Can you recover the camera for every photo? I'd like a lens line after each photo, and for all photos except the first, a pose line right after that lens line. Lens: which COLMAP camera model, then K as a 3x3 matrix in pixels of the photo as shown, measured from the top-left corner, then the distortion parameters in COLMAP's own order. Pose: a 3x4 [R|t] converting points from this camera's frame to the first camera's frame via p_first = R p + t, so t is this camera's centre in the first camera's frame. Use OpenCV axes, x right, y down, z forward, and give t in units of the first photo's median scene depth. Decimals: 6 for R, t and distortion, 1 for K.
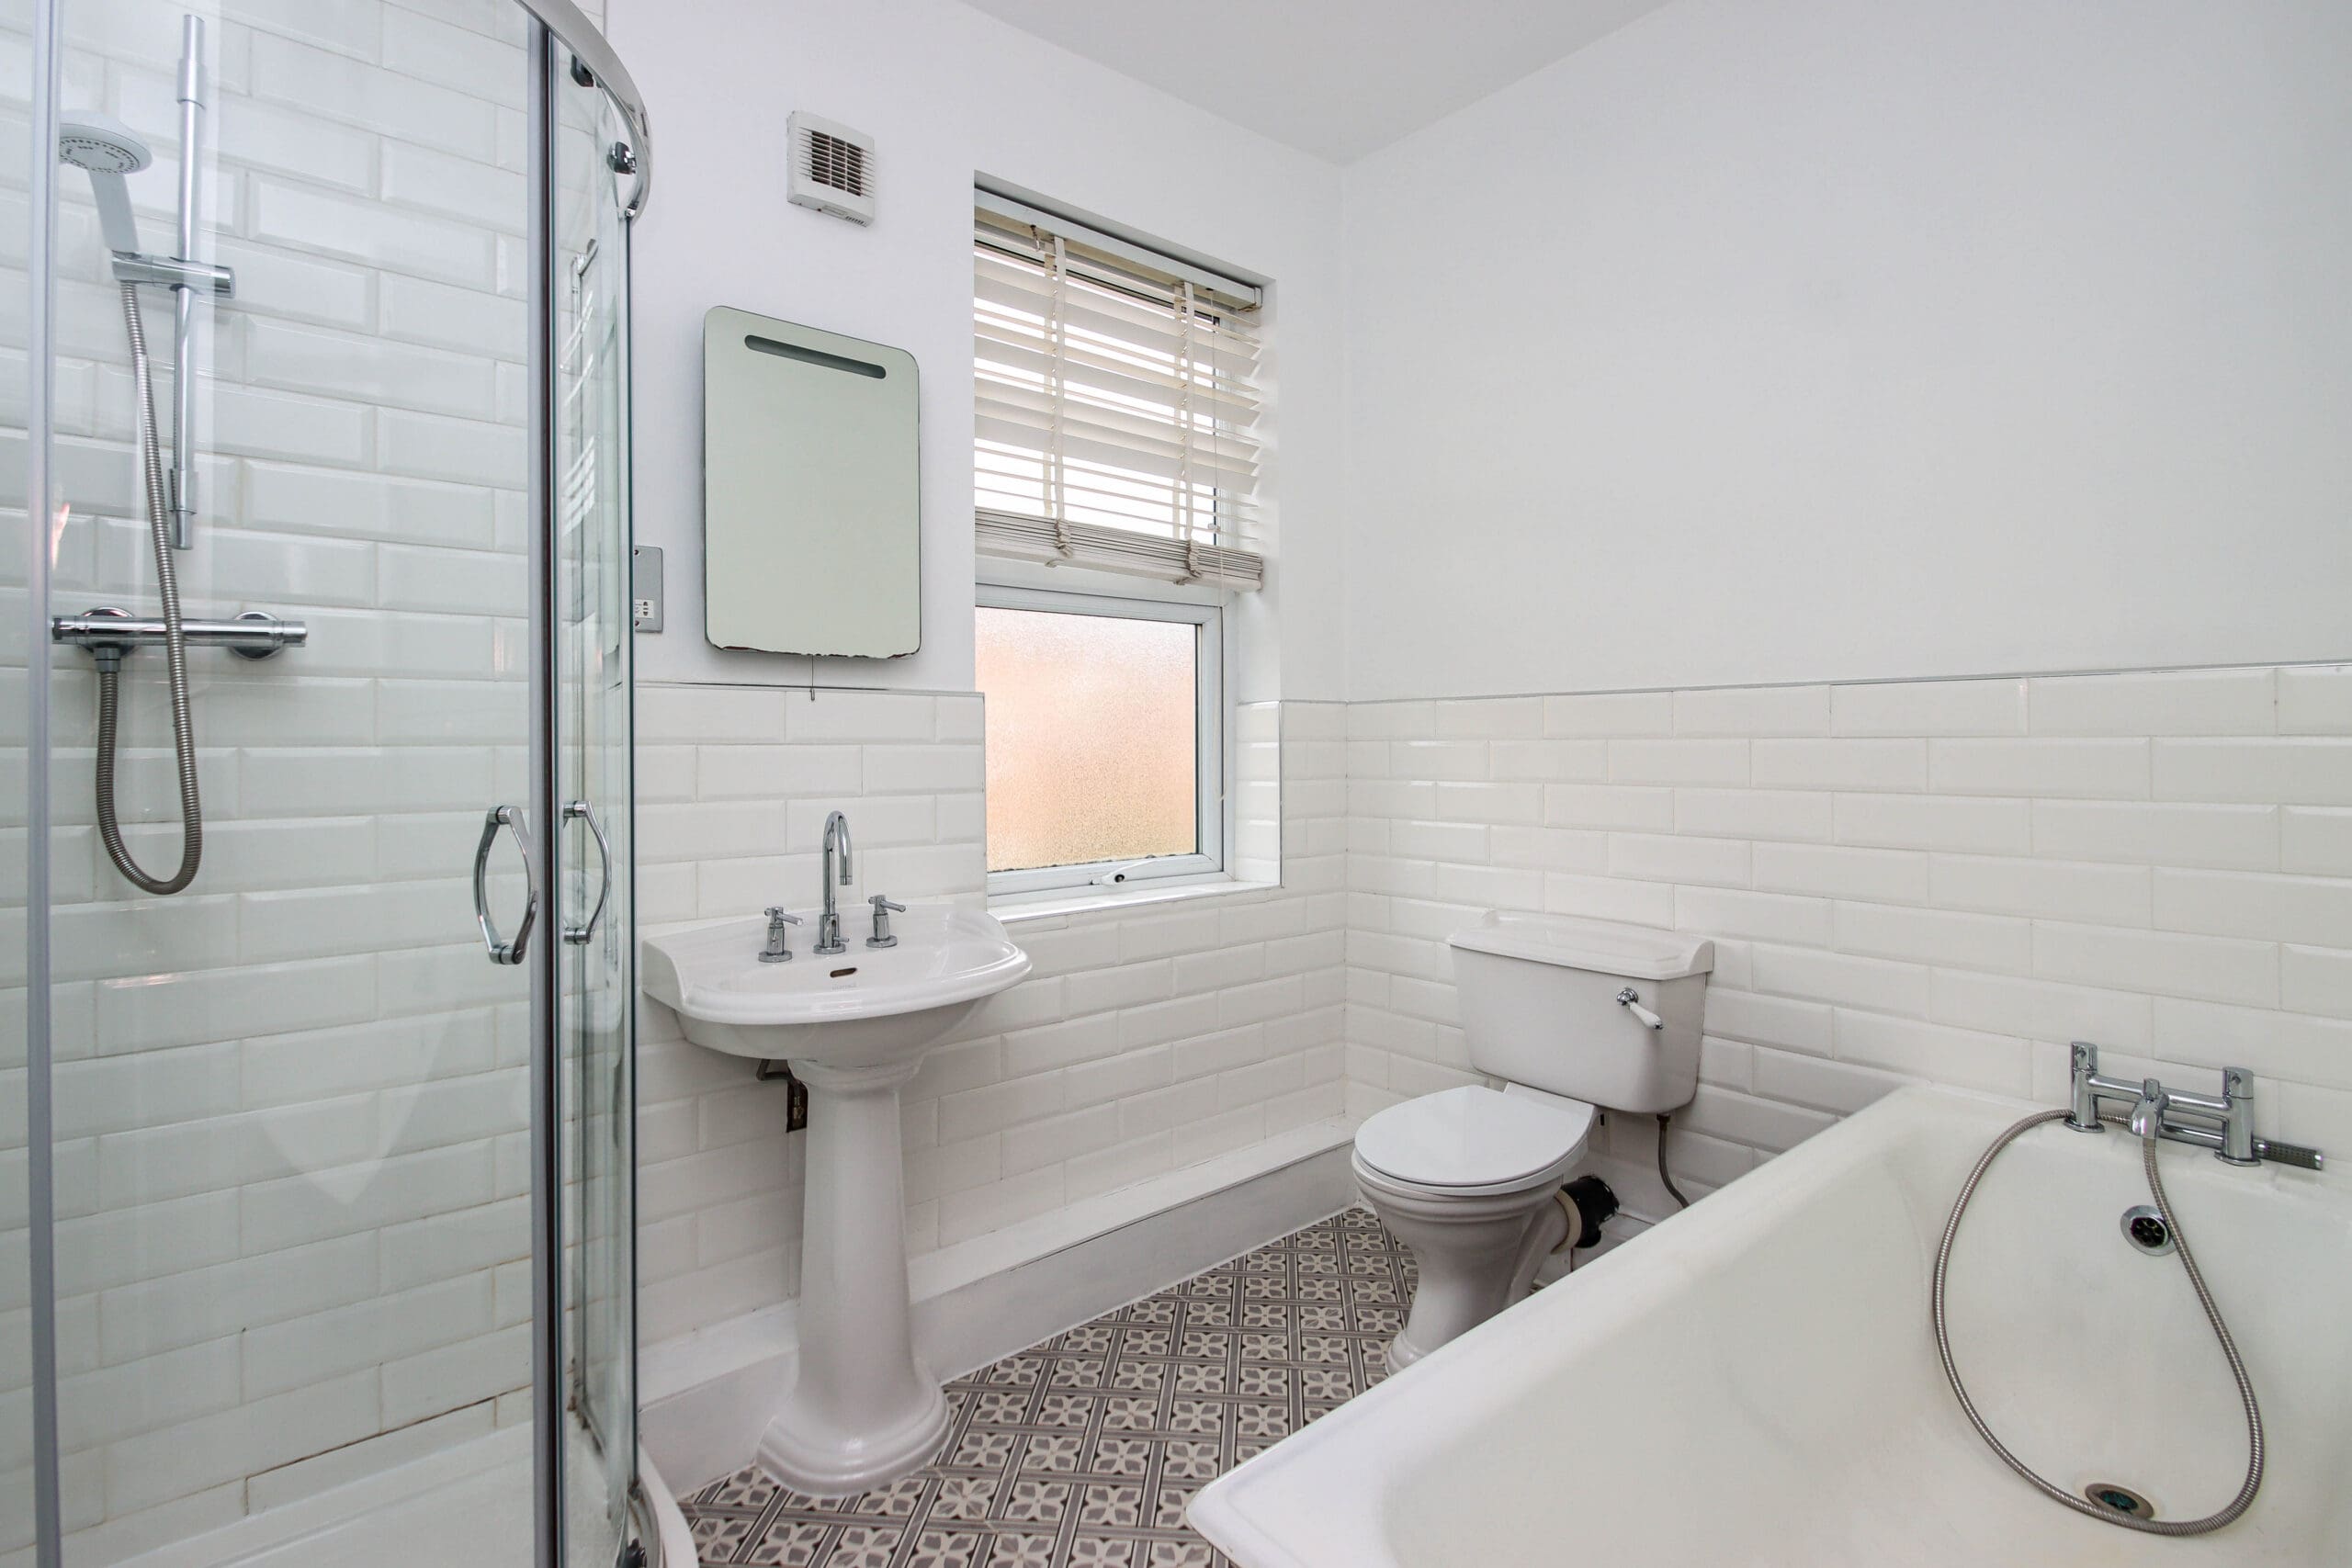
lens RADIAL K [[1100.6, 0, 1174.9], [0, 1100.6, 752.2], [0, 0, 1]] dist [0.022332, -0.018709]
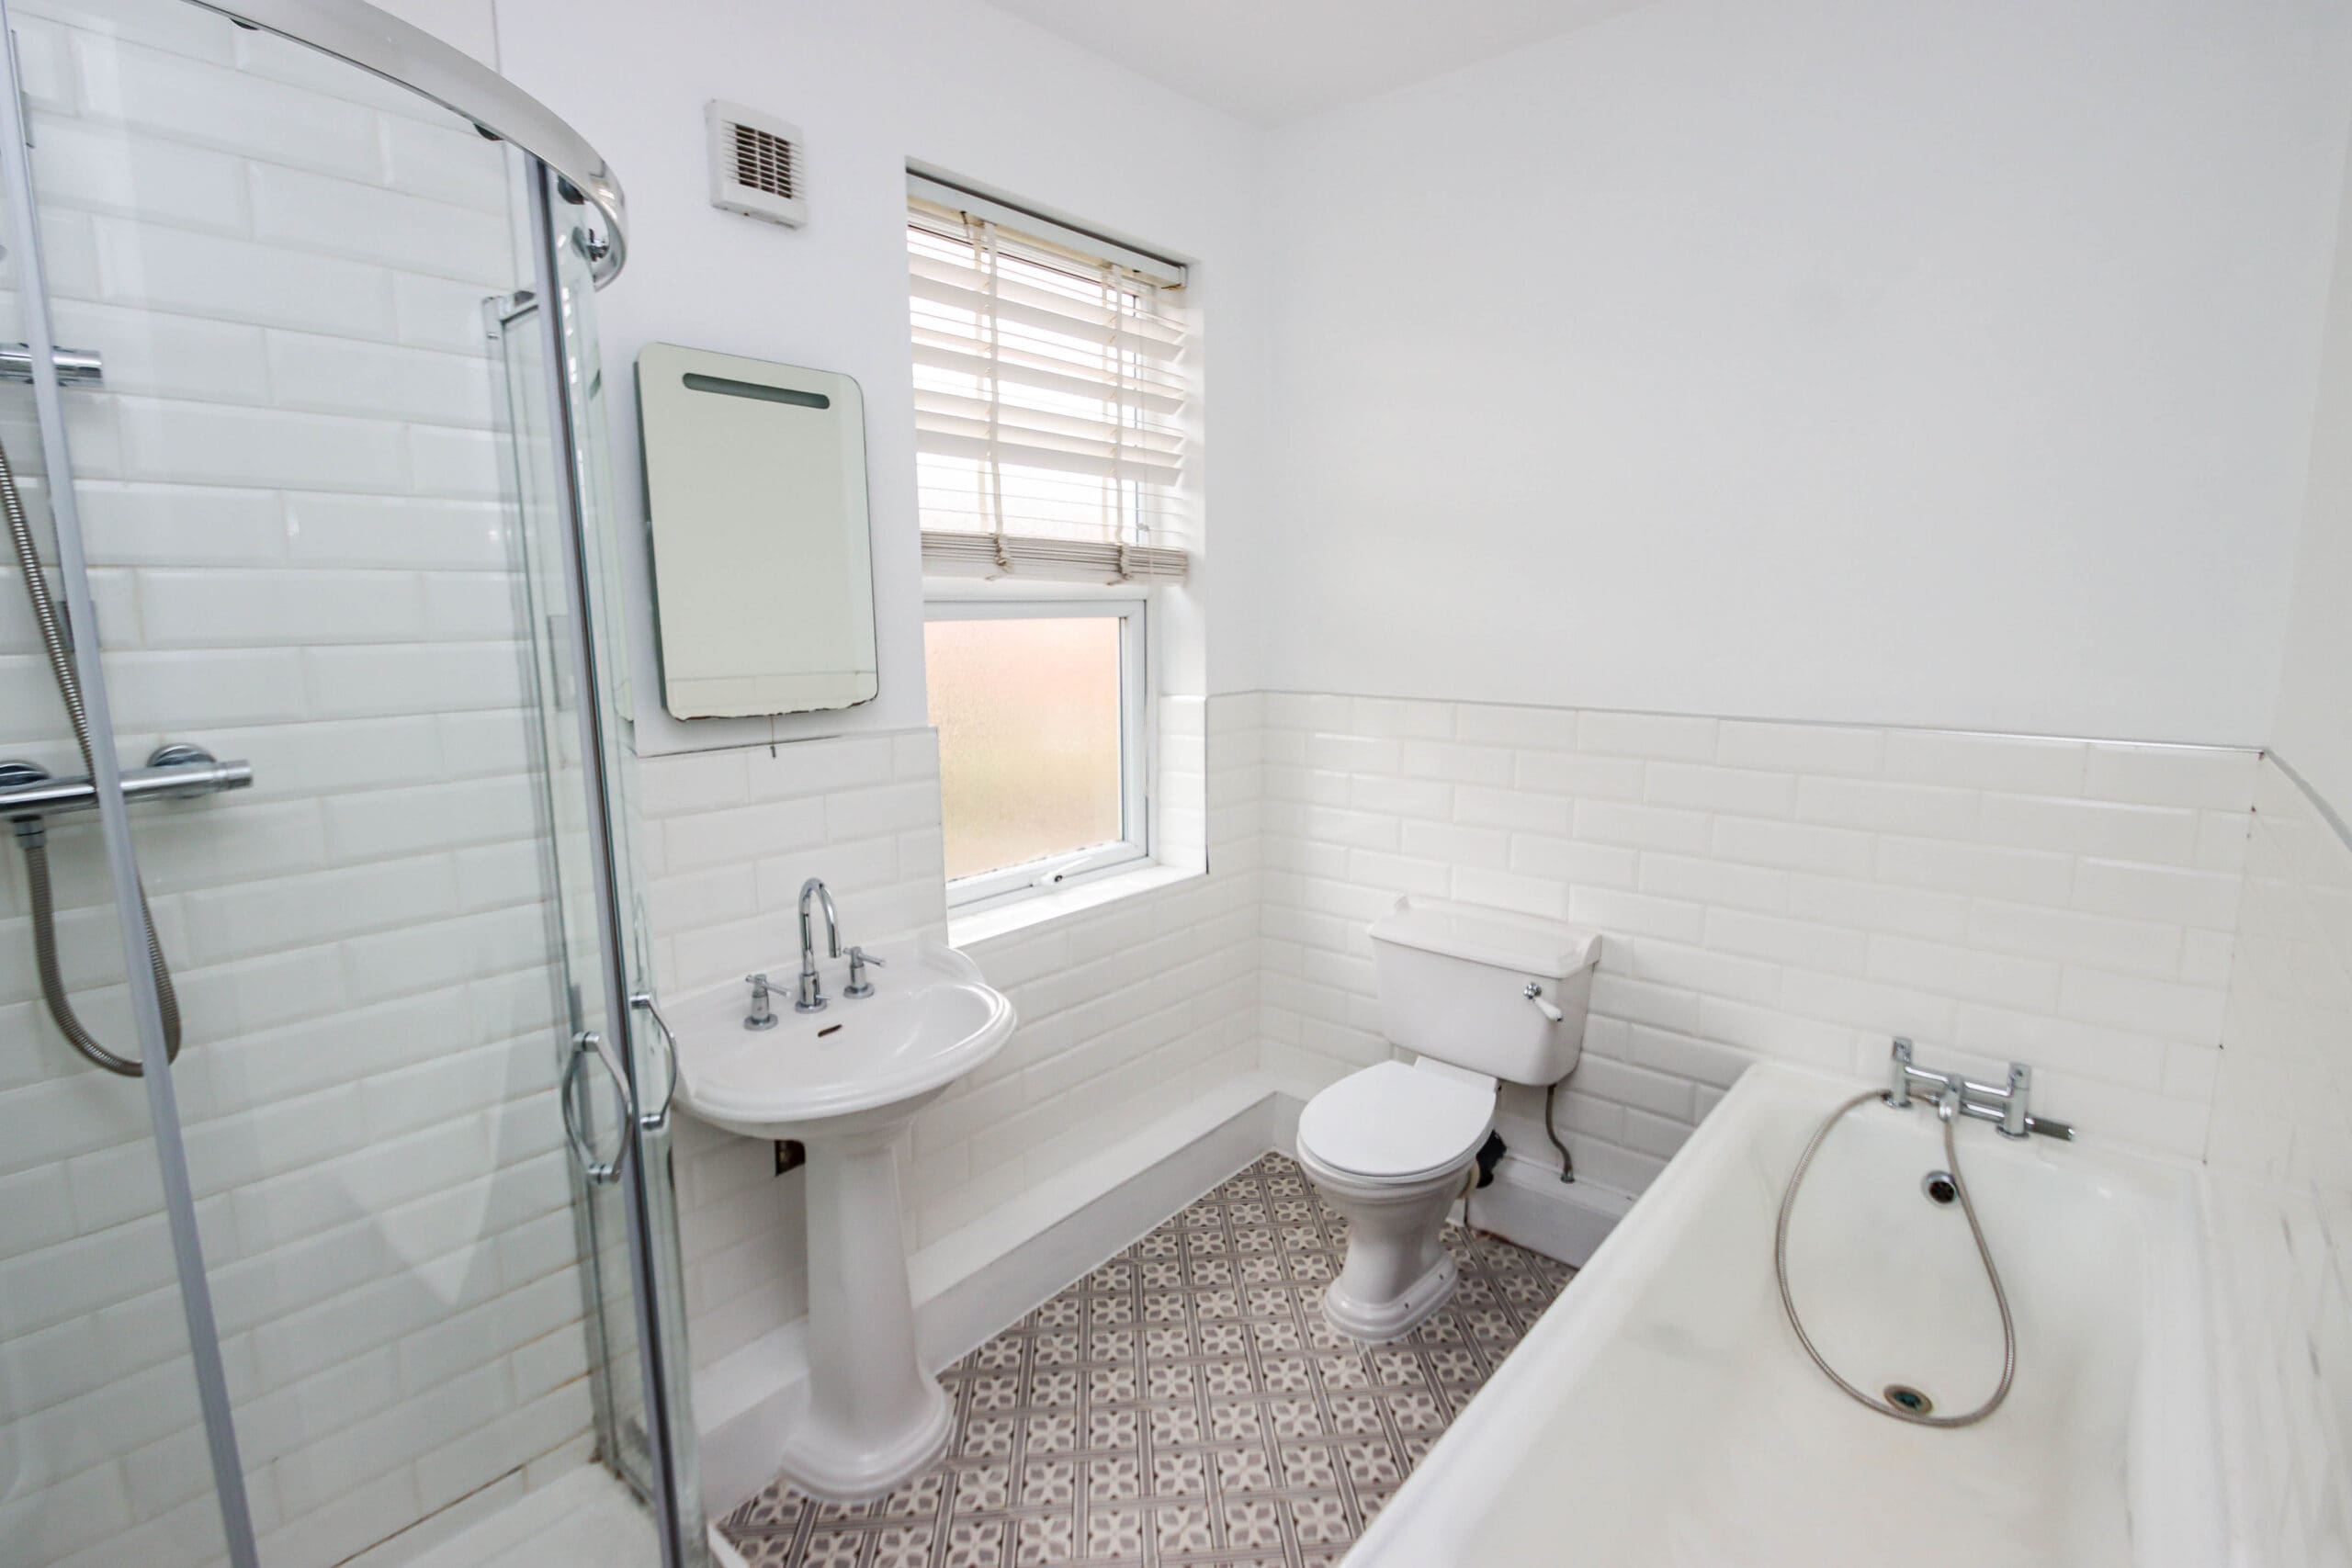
lens RADIAL K [[1084.4, 0, 1176.0], [0, 1084.4, 784.0], [0, 0, 1]] dist [0.024631, -0.021354]
pose [[0.986975, -0.025740, 0.158803, -0.129598], [-0.000070, 0.987048, 0.160427, -0.175648], [-0.160876, -0.158348, 0.974189, 0.003754]]
